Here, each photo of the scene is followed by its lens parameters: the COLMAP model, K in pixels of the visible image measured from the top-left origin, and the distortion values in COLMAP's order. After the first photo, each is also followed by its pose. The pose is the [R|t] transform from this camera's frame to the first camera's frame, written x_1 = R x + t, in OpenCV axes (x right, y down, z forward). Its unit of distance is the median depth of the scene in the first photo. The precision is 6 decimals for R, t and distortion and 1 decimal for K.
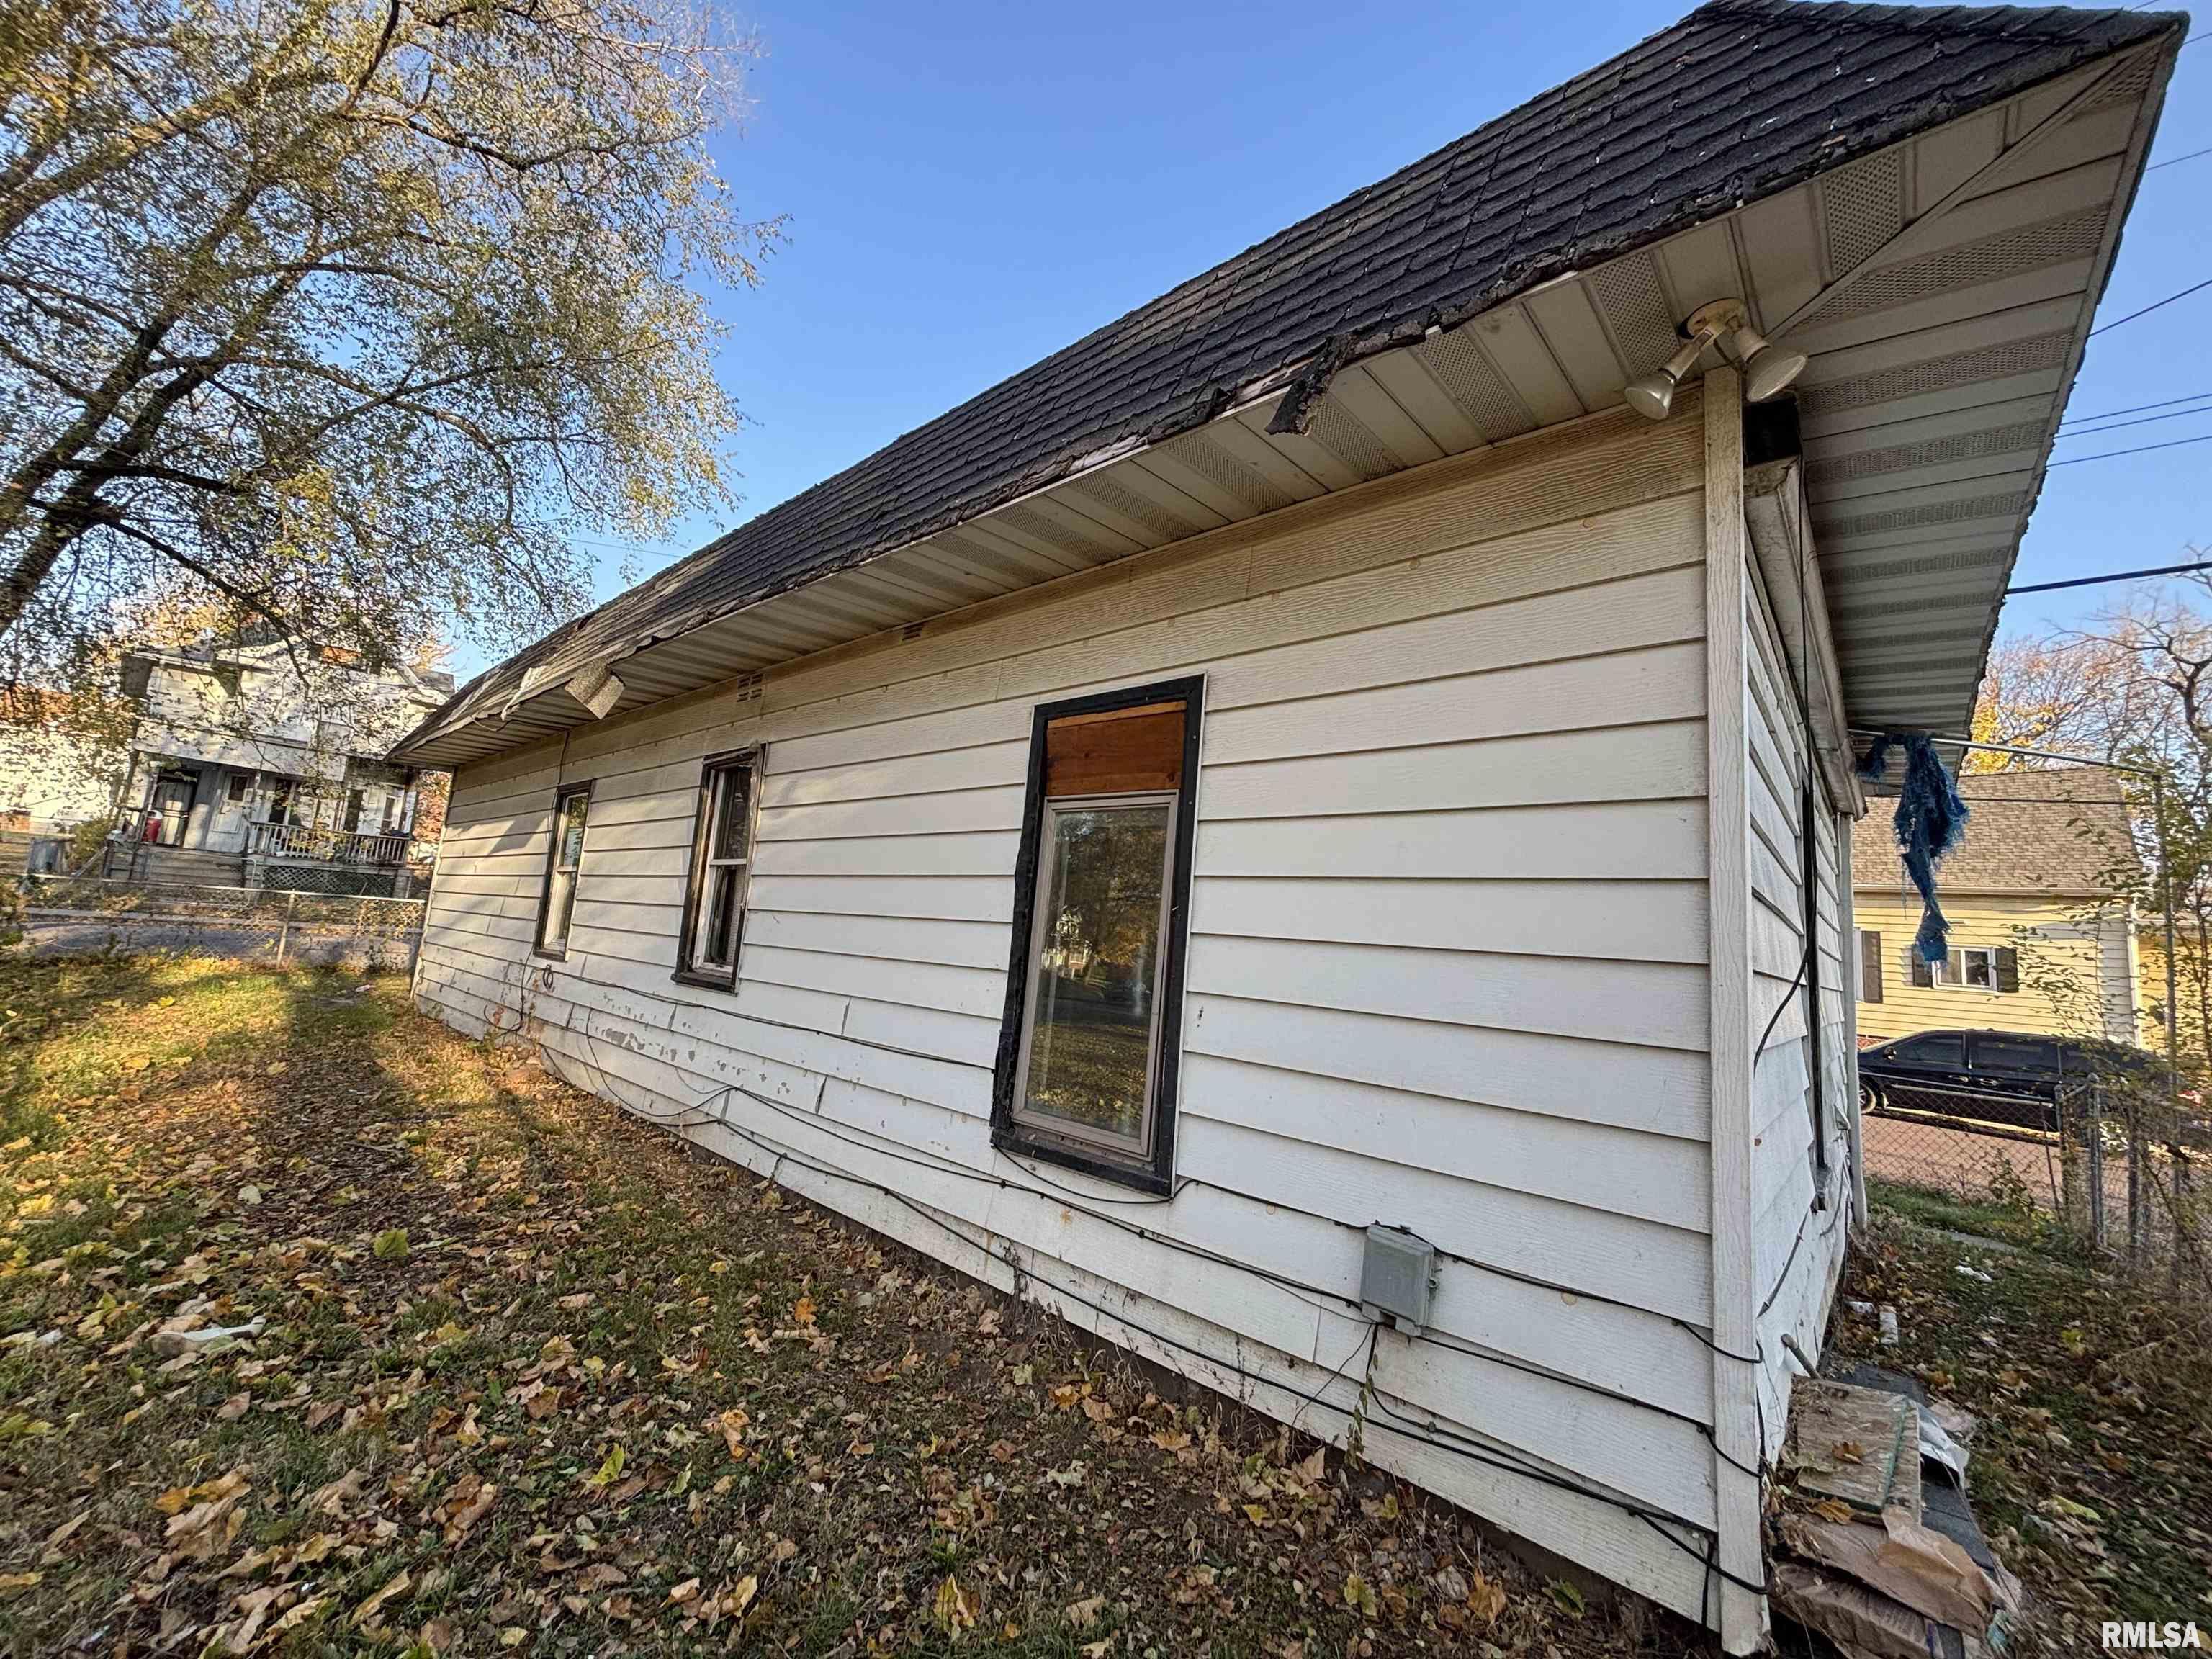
lens RADIAL K [[889.0, 0, 1107.9], [0, 889.0, 826.3], [0, 0, 1]] dist [-0.003228, 0.002519]
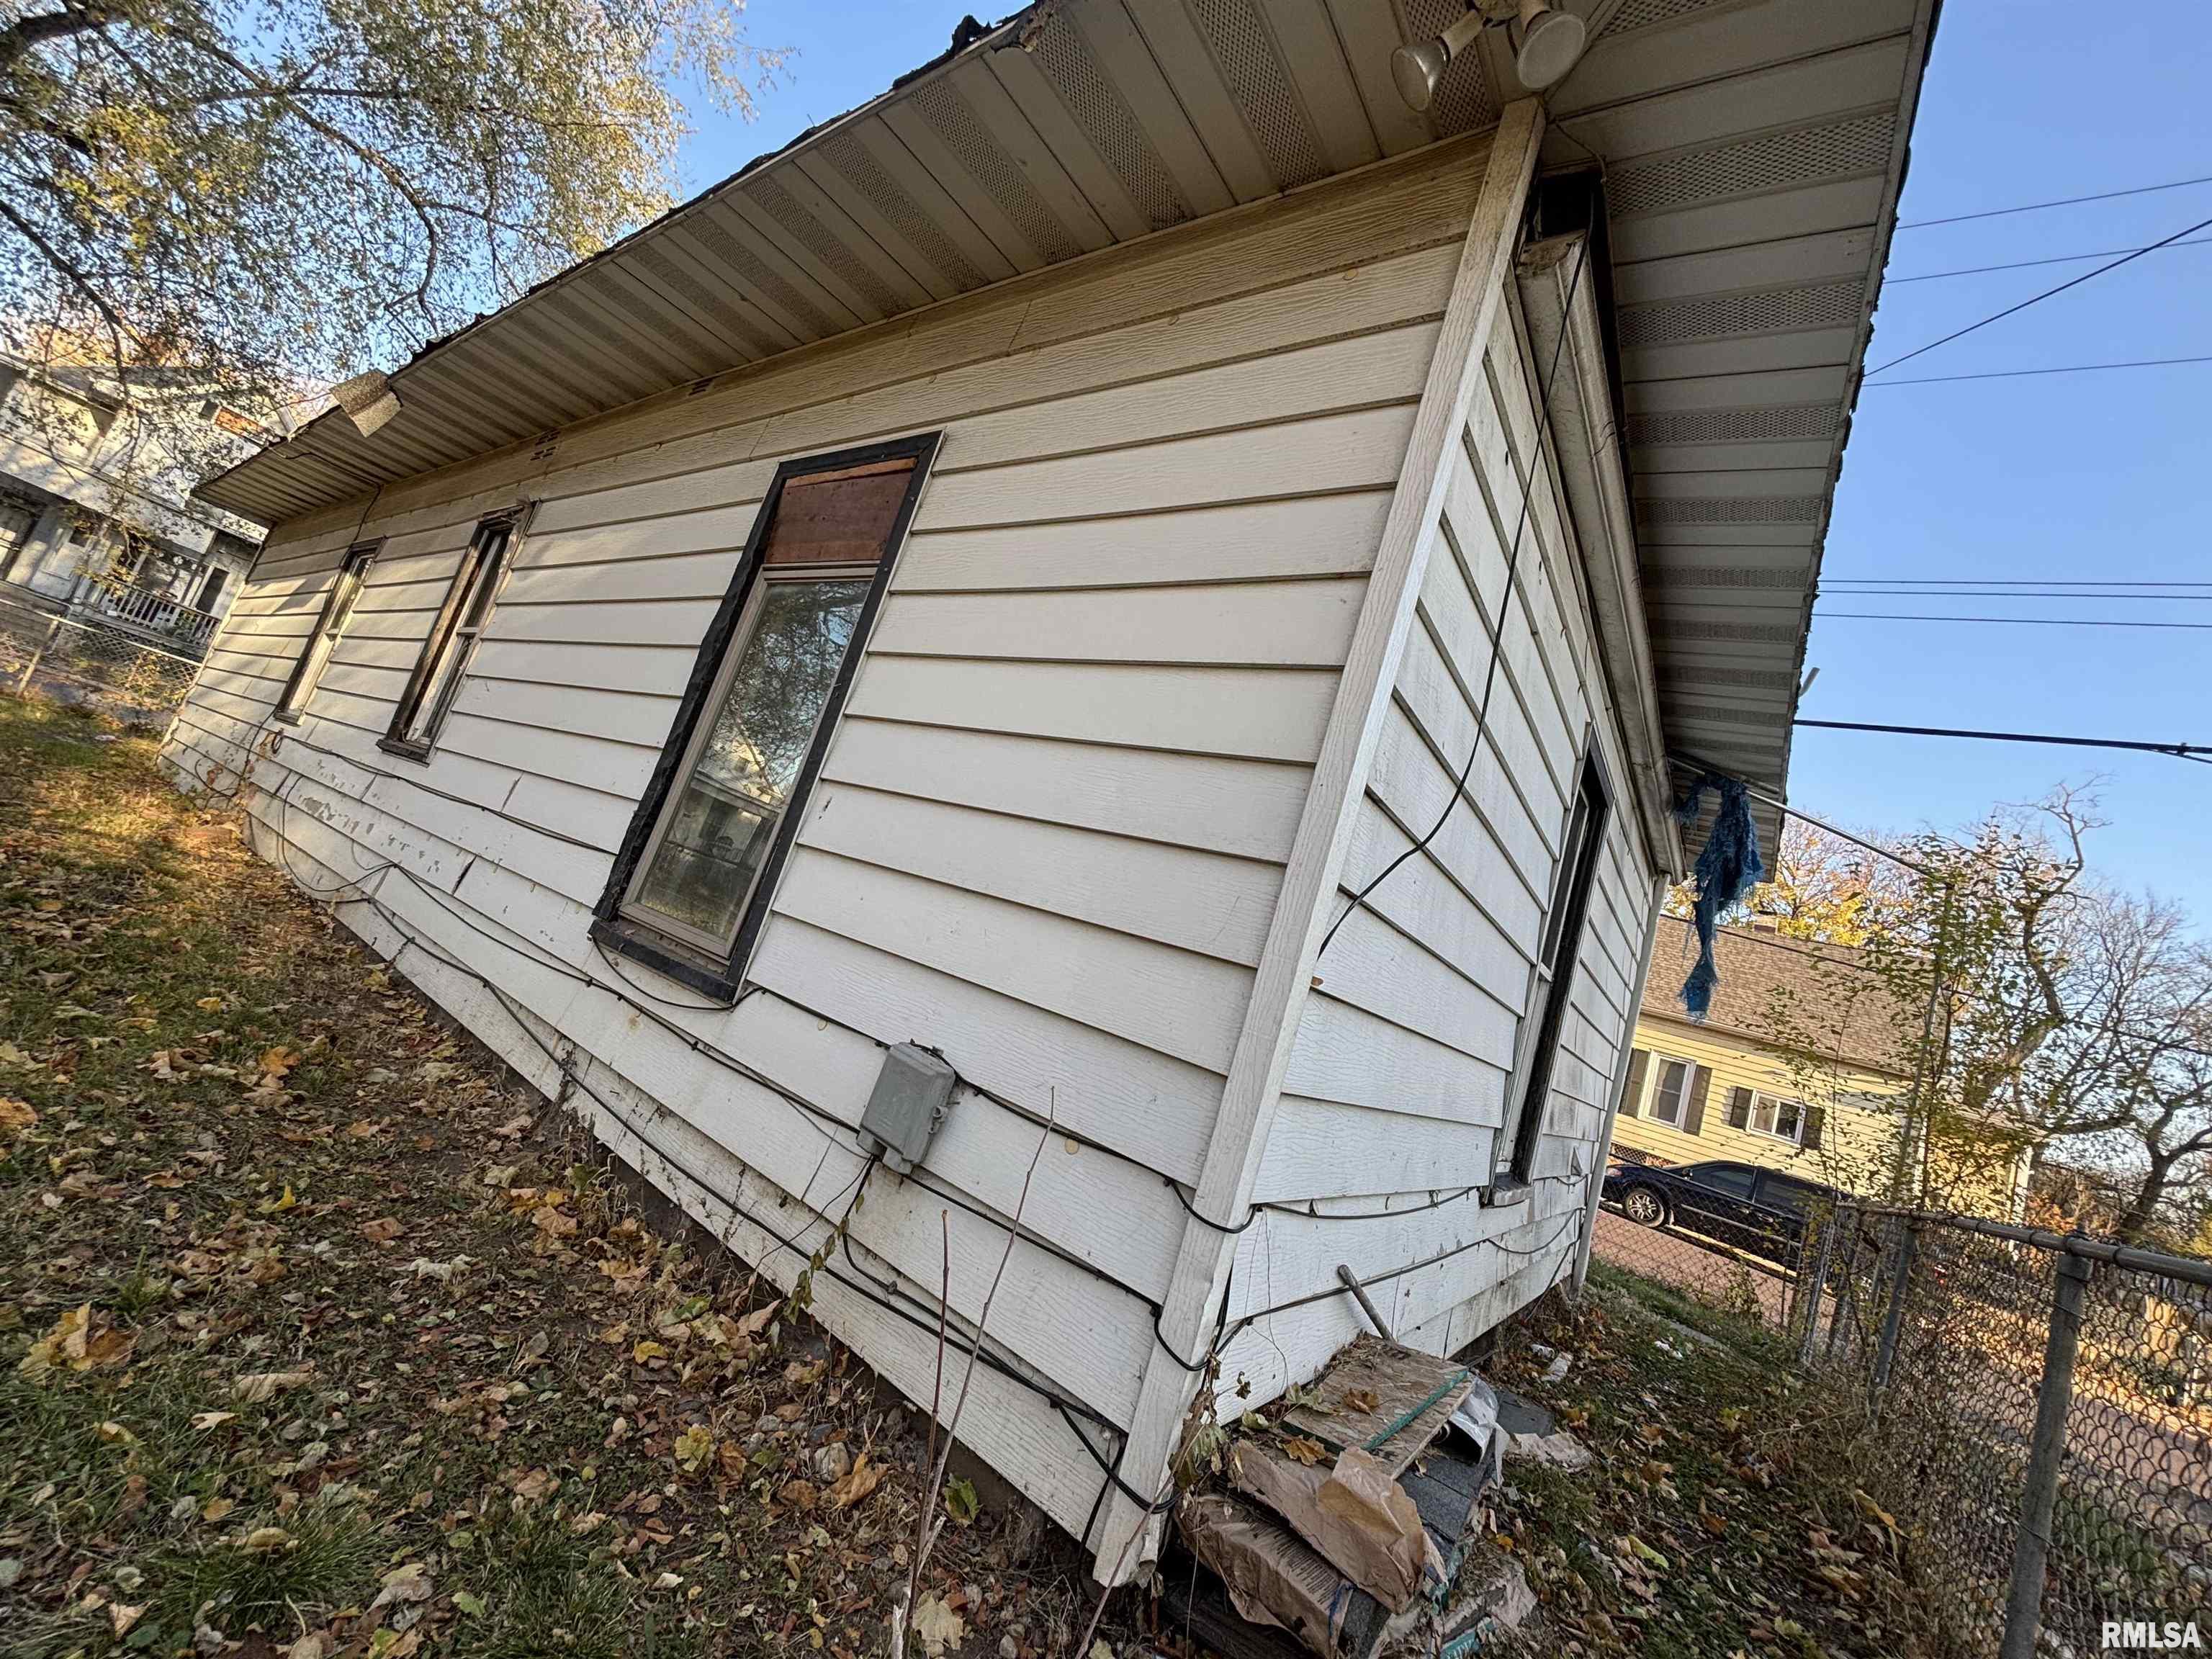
lens RADIAL K [[889.0, 0, 1103.7], [0, 889.0, 832.7], [0, 0, 1]] dist [-0.003228, 0.002519]
pose [[0.969898, 0.232277, 0.073106, 0.285345], [-0.232286, 0.972610, -0.008493, 0.173274], [-0.073076, -0.008744, 0.997288, 0.135563]]
